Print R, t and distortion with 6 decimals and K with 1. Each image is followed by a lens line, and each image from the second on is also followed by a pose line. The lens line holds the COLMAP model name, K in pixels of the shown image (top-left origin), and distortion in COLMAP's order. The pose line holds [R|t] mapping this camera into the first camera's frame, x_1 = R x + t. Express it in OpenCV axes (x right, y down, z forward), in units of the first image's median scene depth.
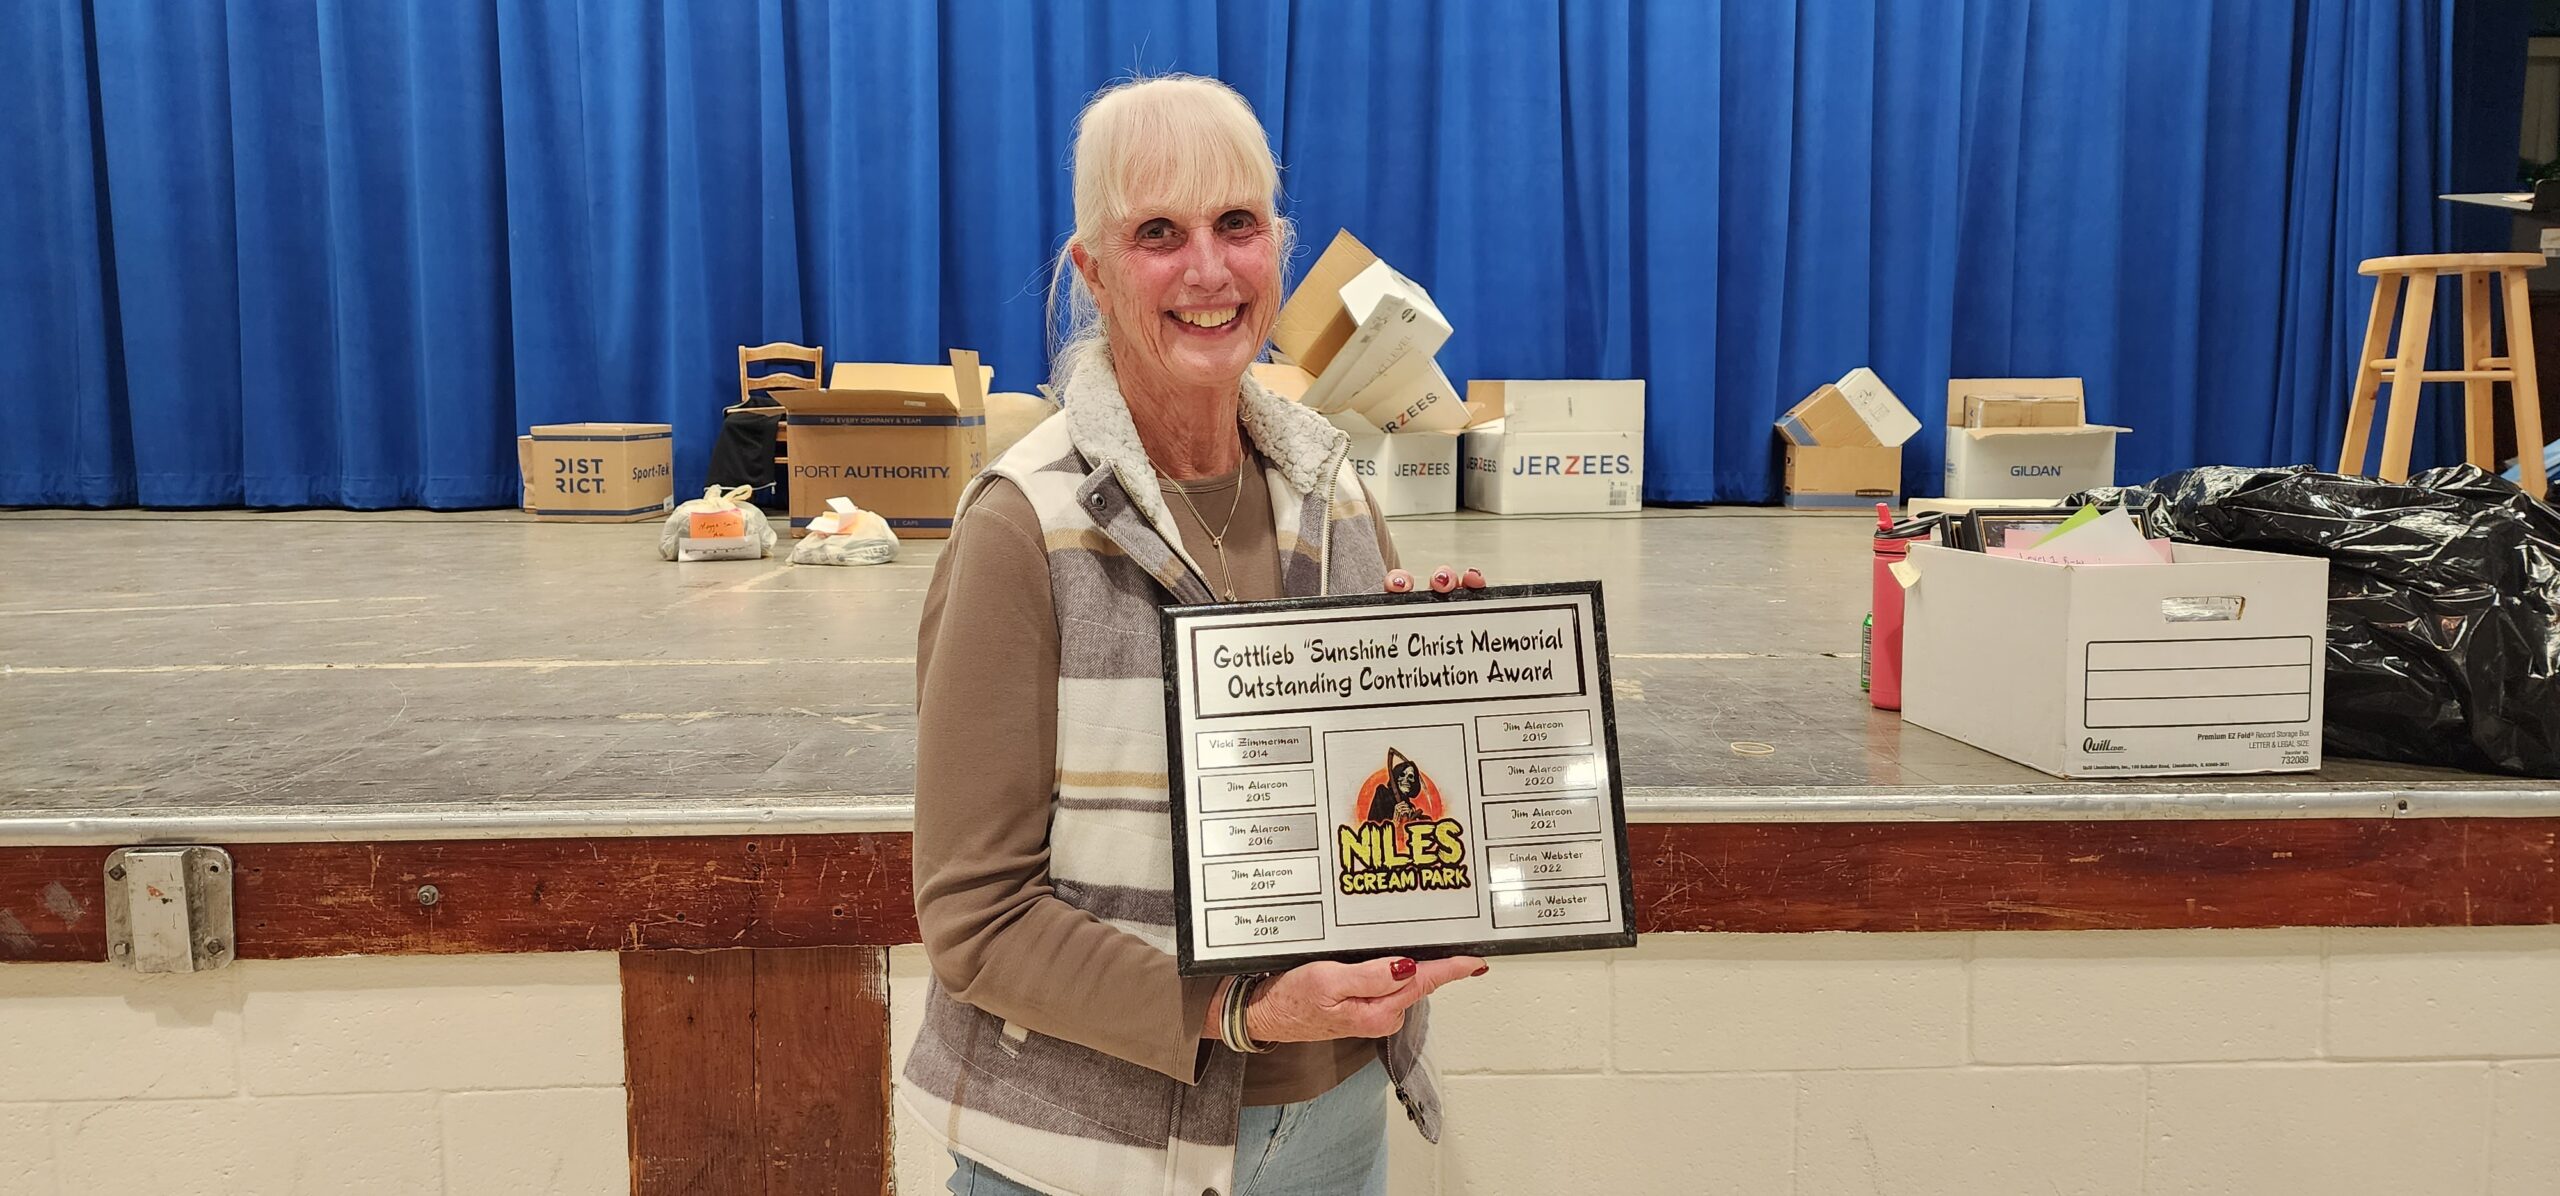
lens RADIAL K [[1752.7, 0, 1279.1], [0, 1752.7, 581.8], [0, 0, 1]] dist [0.066289, -0.060818]
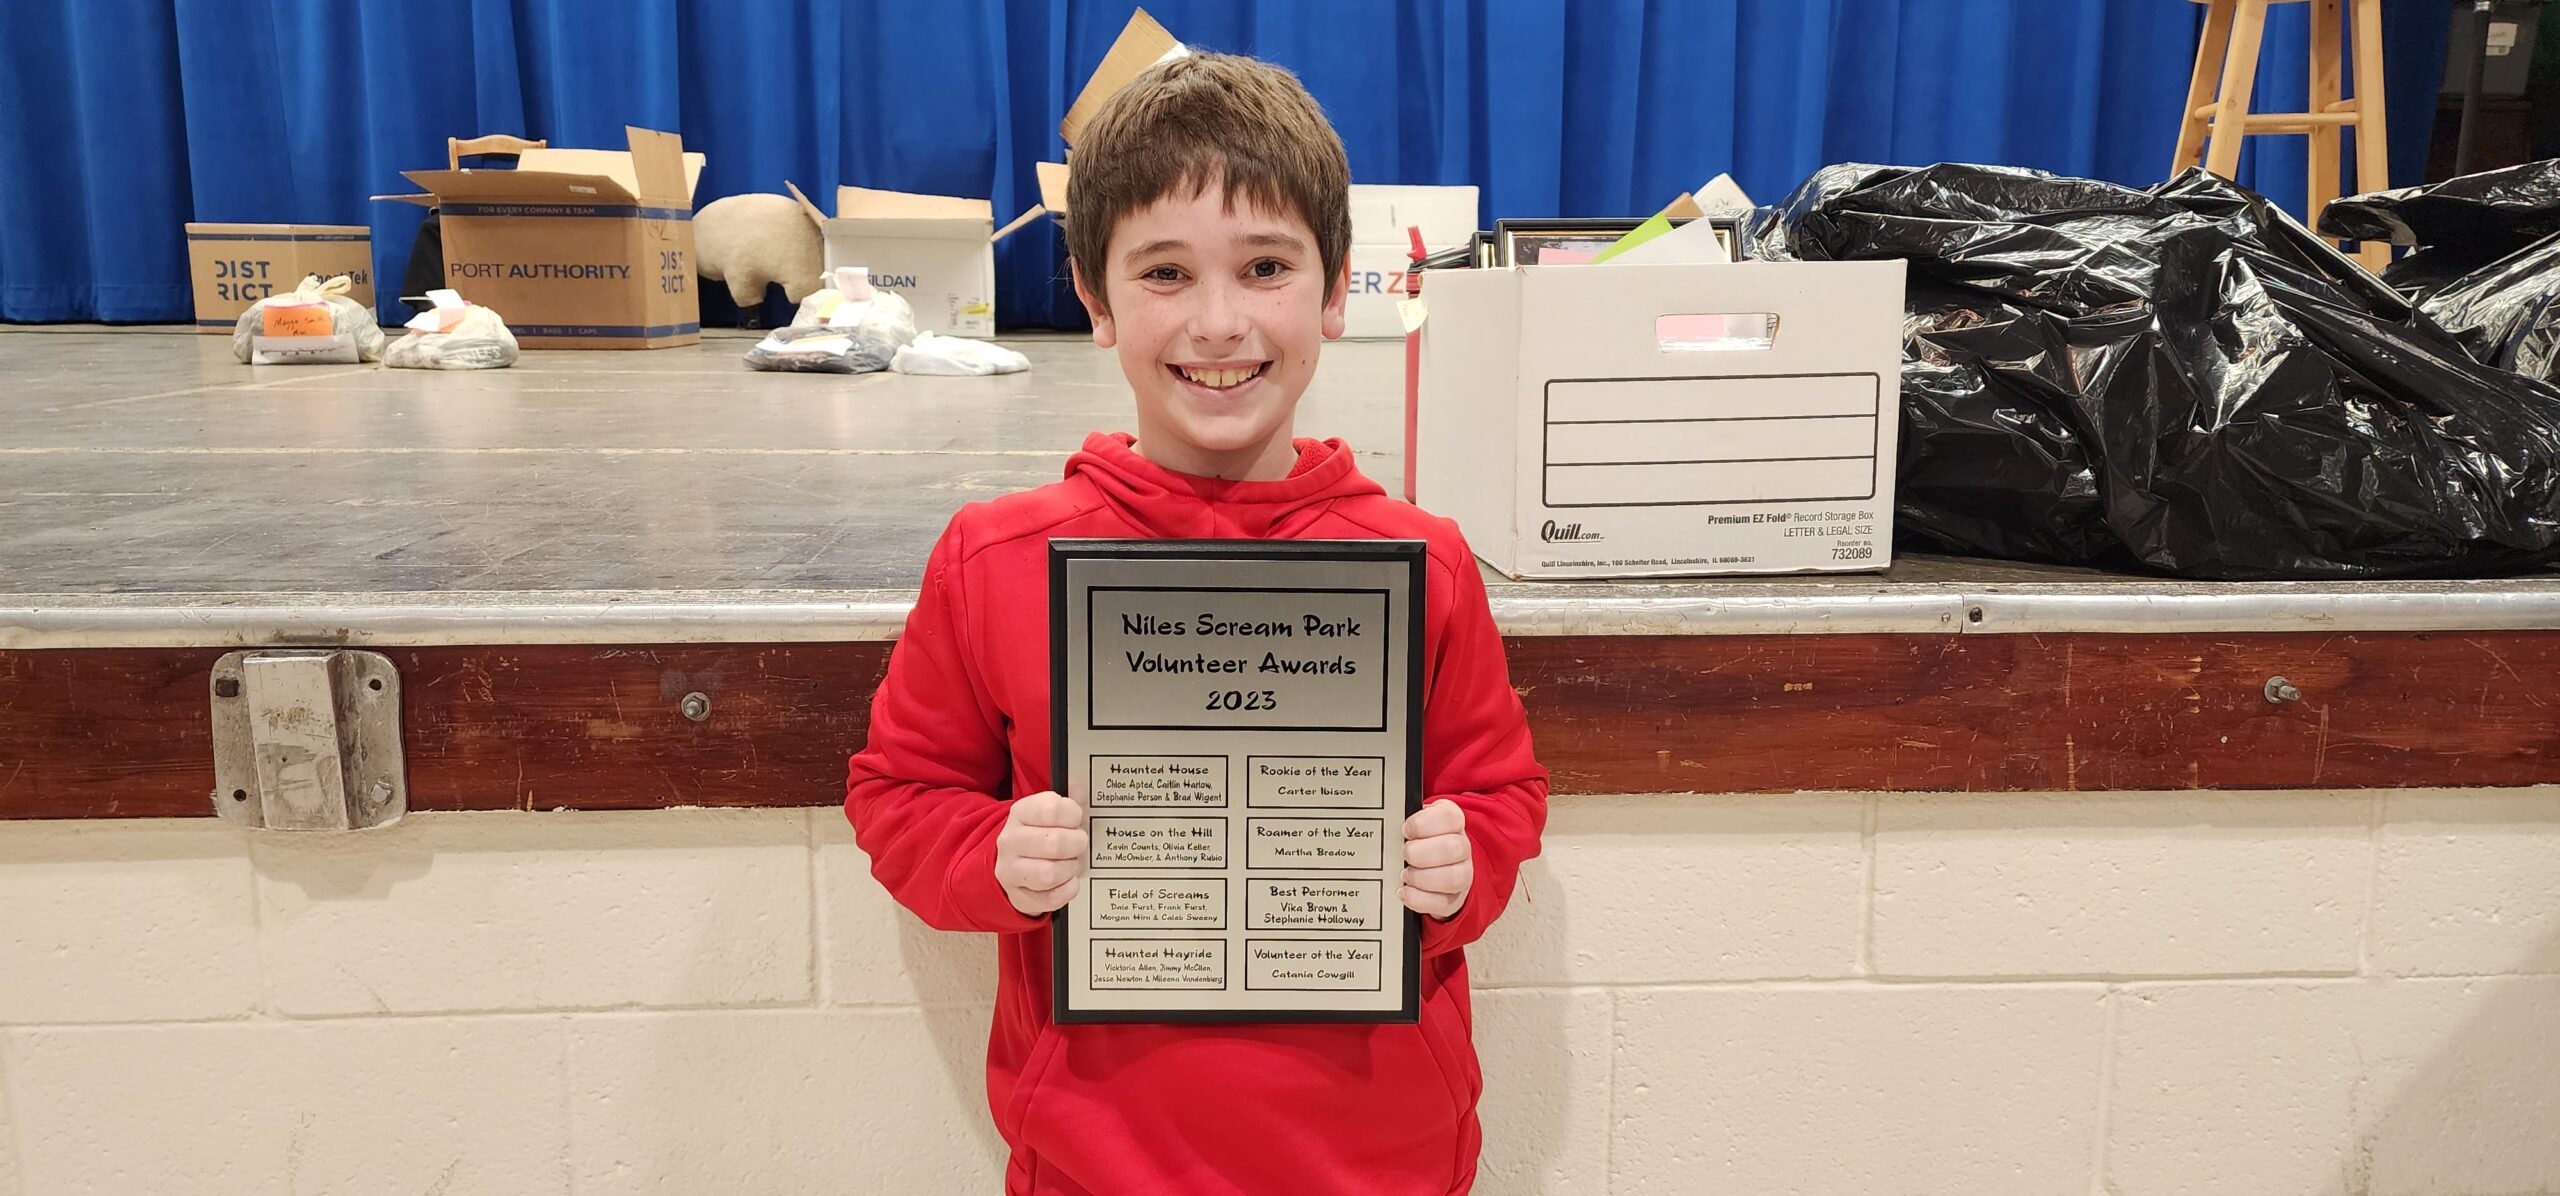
lens RADIAL K [[1752.7, 0, 1302.8], [0, 1752.7, 578.6], [0, 0, 1]] dist [0.066289, -0.060818]
pose [[0.999895, 0.003309, 0.014084, 0.119331], [-0.004332, 0.997306, 0.073222, 0.020764], [-0.013804, -0.073275, 0.997216, 0.108964]]
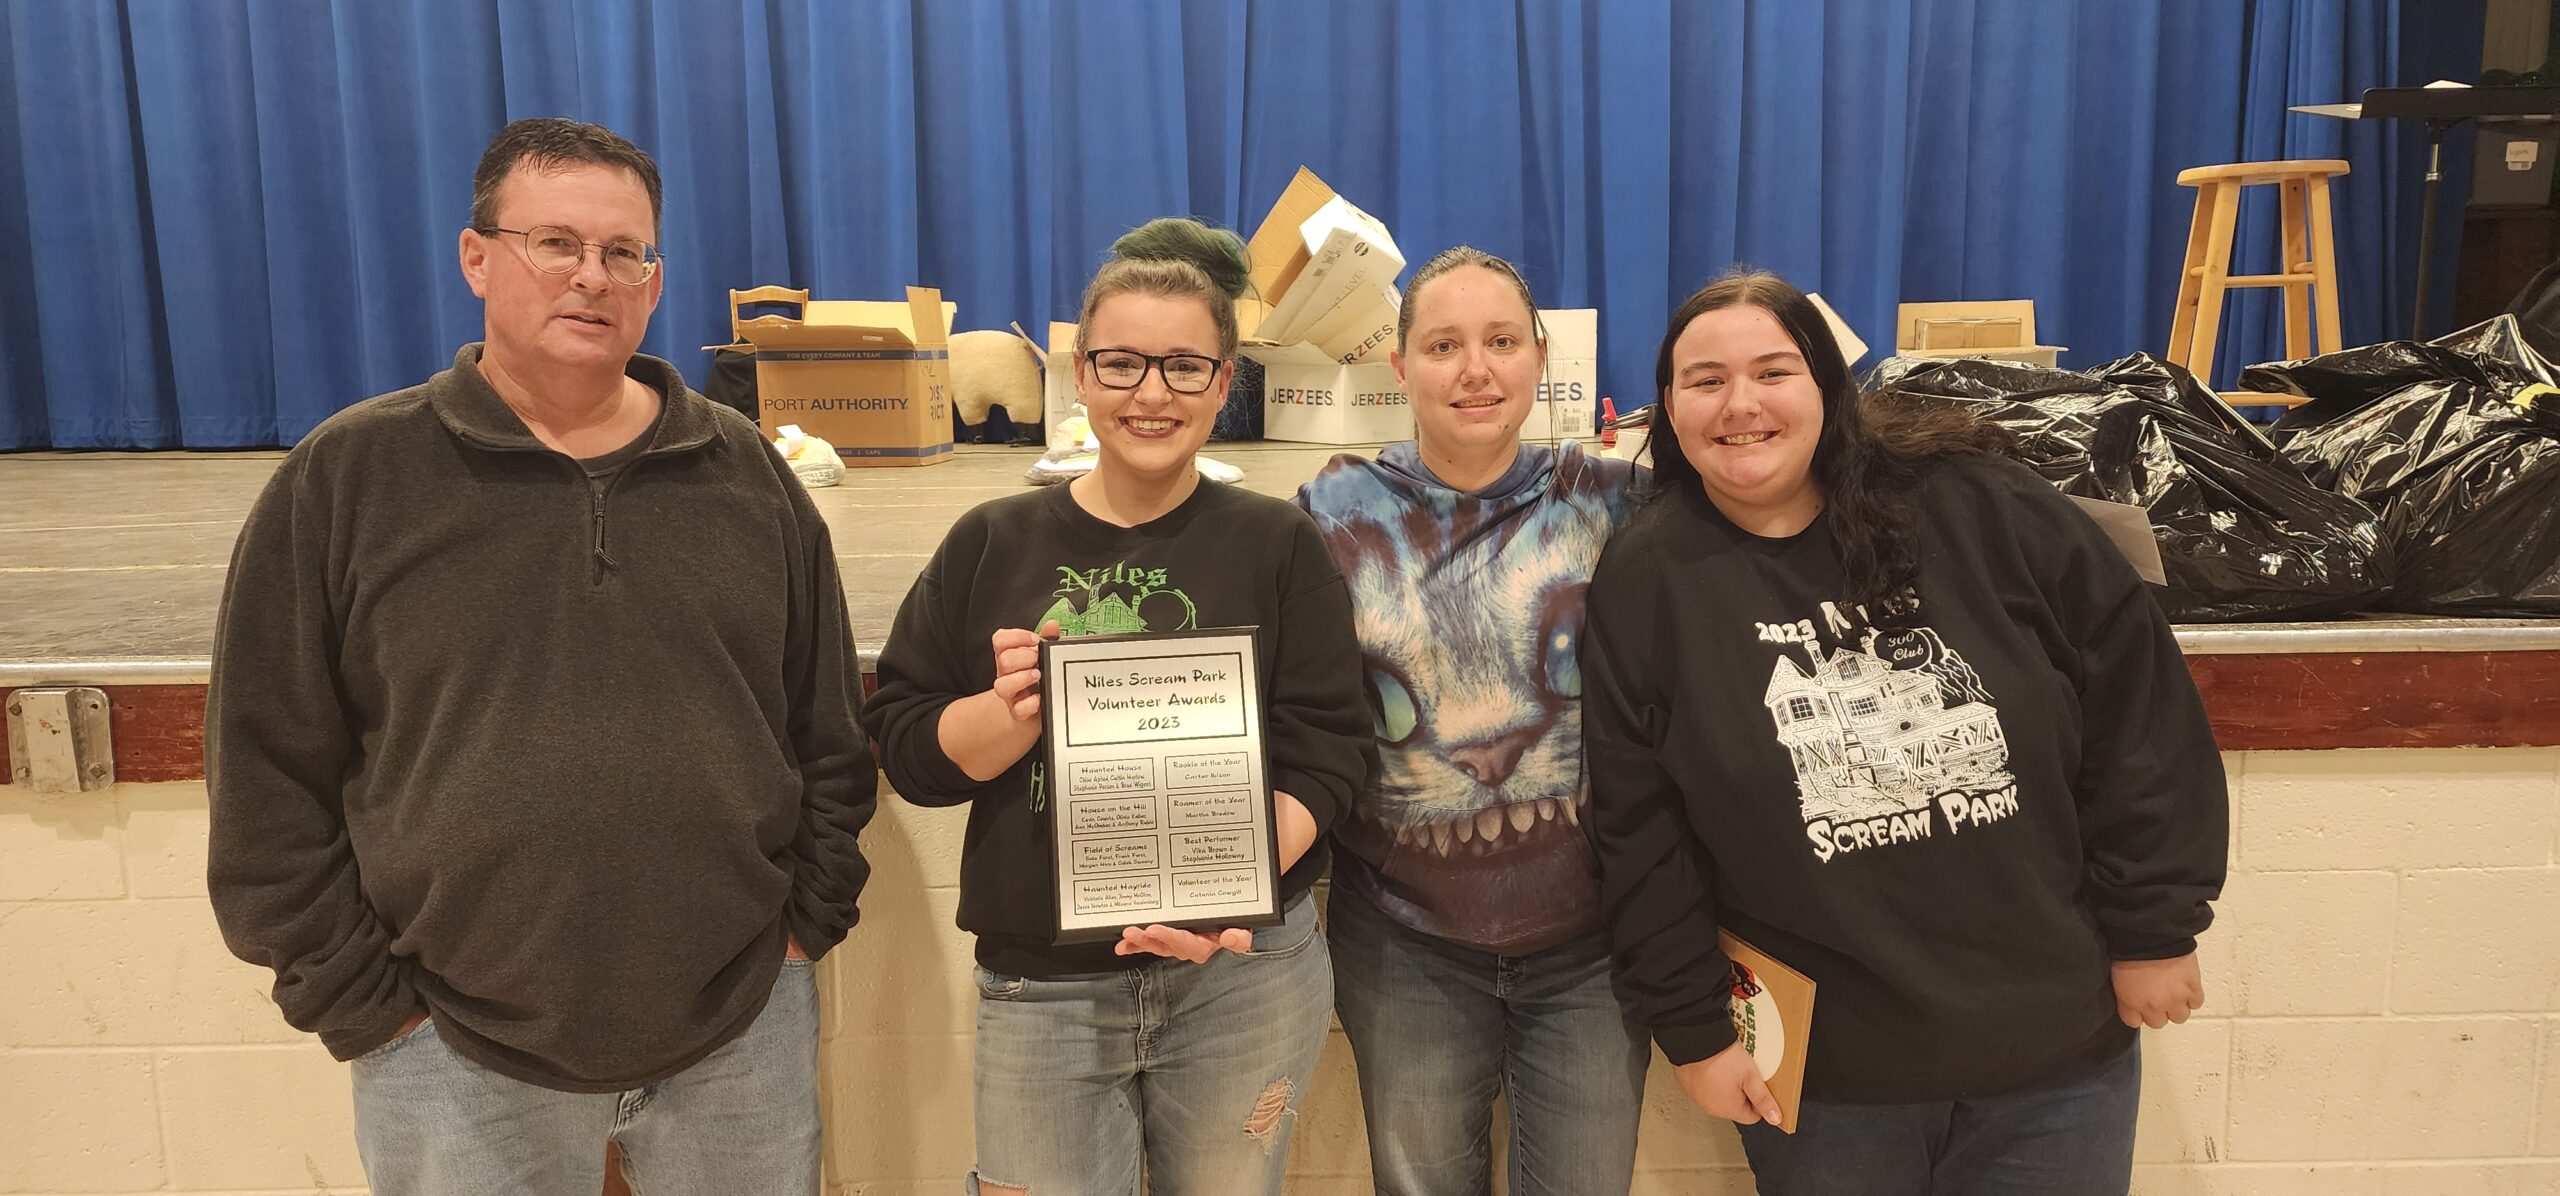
lens RADIAL K [[1752.7, 0, 1278.5], [0, 1752.7, 598.6], [0, 0, 1]] dist [0.066289, -0.060818]
pose [[0.998796, -0.007935, -0.048420, 0.078518], [0.009759, 0.999247, 0.037541, 0.015974], [0.048085, -0.037969, 0.998121, -0.047433]]
